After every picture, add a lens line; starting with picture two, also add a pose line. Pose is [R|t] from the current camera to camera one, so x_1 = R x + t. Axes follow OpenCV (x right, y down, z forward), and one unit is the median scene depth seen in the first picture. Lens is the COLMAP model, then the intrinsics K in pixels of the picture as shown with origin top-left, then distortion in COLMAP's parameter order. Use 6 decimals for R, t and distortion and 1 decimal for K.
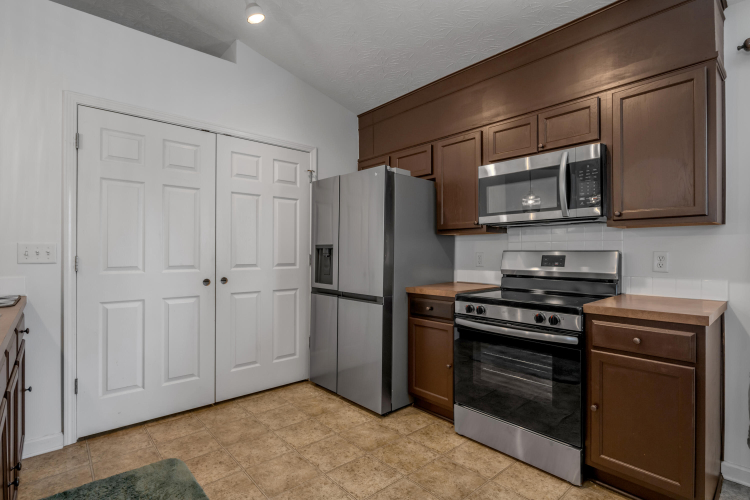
lens RADIAL K [[366.6, 0, 375.0], [0, 366.6, 250.0], [0, 0, 1]] dist [-0.014034, 0.000191]
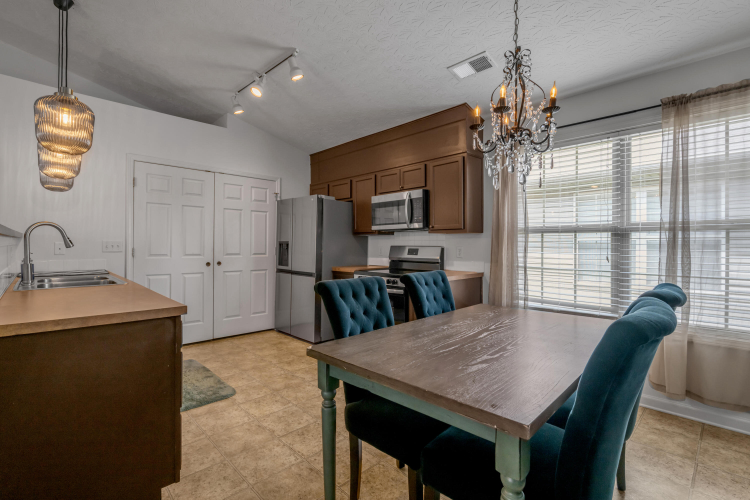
lens RADIAL K [[337.3, 0, 376.4], [0, 337.3, 245.2], [0, 0, 1]] dist [-0.023788, -0.000044]
pose [[0.998655, 0.003796, 0.051717, 0.215939], [-0.004029, 0.999982, 0.004400, -0.006650], [-0.051699, -0.004602, 0.998652, -0.544788]]
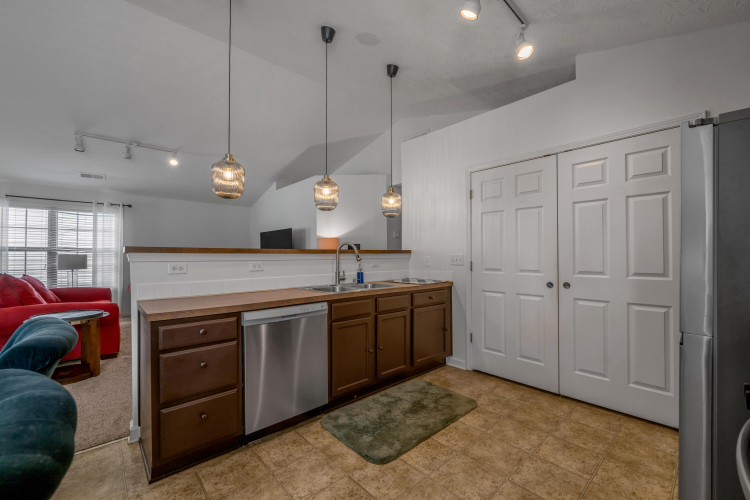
lens RADIAL K [[309.6, 0, 389.1], [0, 309.6, 252.8], [0, 0, 1]] dist [-0.000108, -0.000005]
pose [[0.032785, -0.020350, -0.999255, 0.520531], [0.003131, 0.999790, -0.020258, 0.004102], [0.999458, -0.002465, 0.032841, 0.470067]]
